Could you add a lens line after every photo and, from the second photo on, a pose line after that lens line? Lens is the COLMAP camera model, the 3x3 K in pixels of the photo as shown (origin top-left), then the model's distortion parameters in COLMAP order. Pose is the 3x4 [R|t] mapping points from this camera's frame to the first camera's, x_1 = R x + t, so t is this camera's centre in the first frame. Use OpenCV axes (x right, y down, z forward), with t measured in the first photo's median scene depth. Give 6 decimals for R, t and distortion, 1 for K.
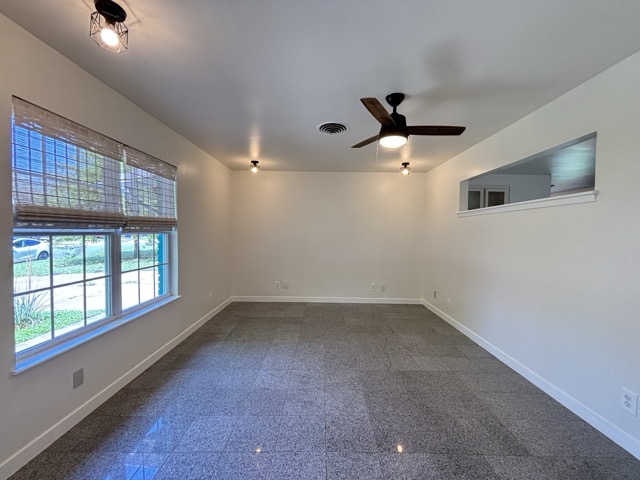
lens RADIAL K [[256.7, 0, 320.0], [0, 256.7, 240.0], [0, 0, 1]] dist [0.000334, 0.000400]
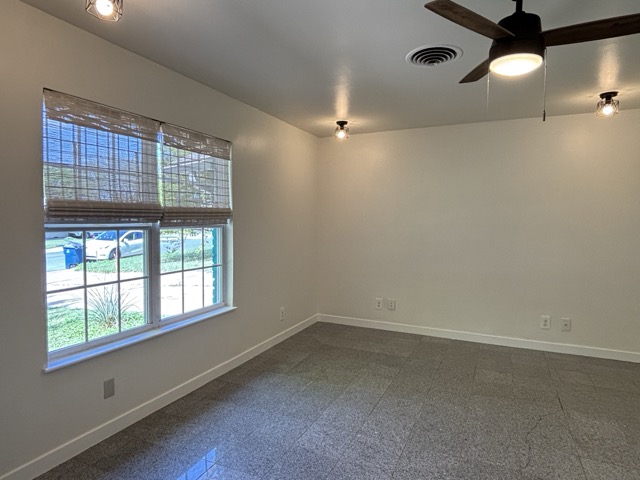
lens RADIAL K [[385.4, 0, 320.0], [0, 385.4, 240.0], [0, 0, 1]] dist [0.002242, -0.003768]
pose [[0.911394, 0.016454, -0.411207, 0.209115], [-0.010334, 0.999800, 0.017101, -0.011888], [0.411406, -0.011336, 0.911382, 0.054002]]
